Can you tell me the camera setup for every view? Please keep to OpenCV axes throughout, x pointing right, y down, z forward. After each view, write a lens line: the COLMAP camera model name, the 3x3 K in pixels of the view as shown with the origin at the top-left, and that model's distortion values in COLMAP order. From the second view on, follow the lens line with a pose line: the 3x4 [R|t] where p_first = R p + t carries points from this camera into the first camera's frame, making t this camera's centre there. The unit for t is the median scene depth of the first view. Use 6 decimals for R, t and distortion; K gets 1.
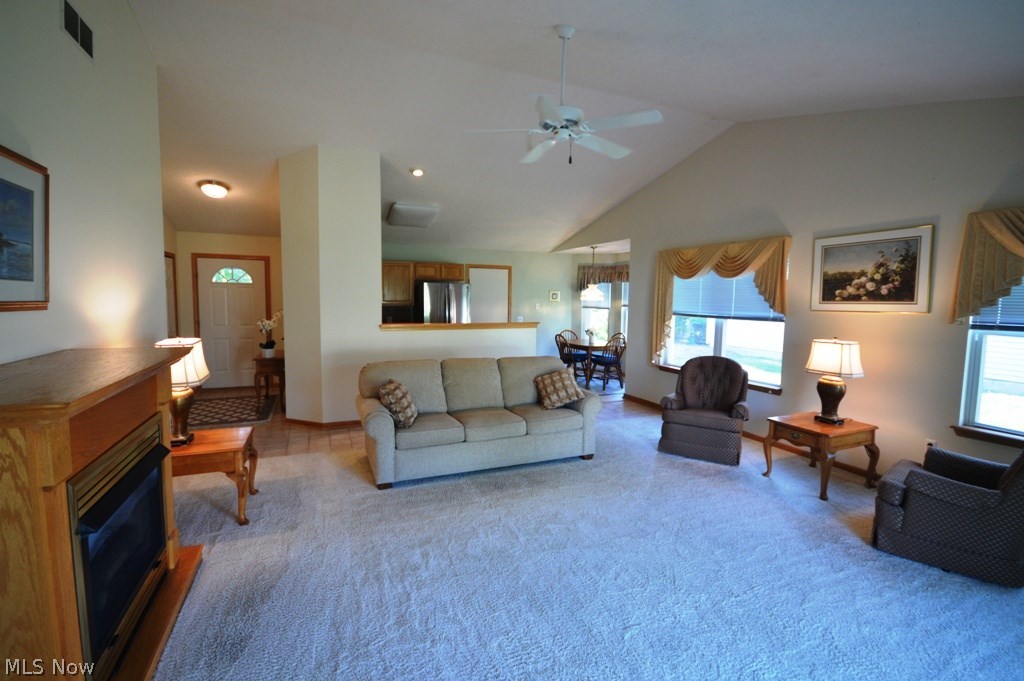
lens RADIAL K [[443.7, 0, 481.6], [0, 443.7, 336.1], [0, 0, 1]] dist [-0.000881, -0.000283]
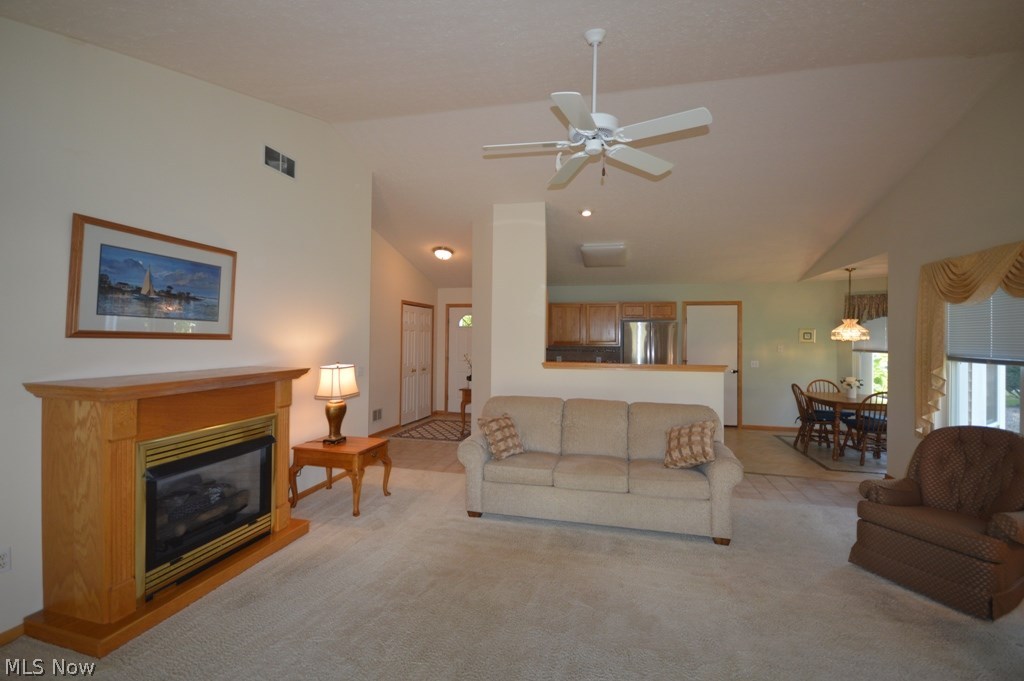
lens RADIAL K [[433.1, 0, 512.0], [0, 433.1, 340.5], [0, 0, 1]] dist [-0.001272, -0.000041]
pose [[0.818509, -0.001856, -0.574491, 0.377135], [-0.050465, 0.995897, -0.075117, 0.004518], [0.572273, 0.090476, 0.815057, 0.162613]]
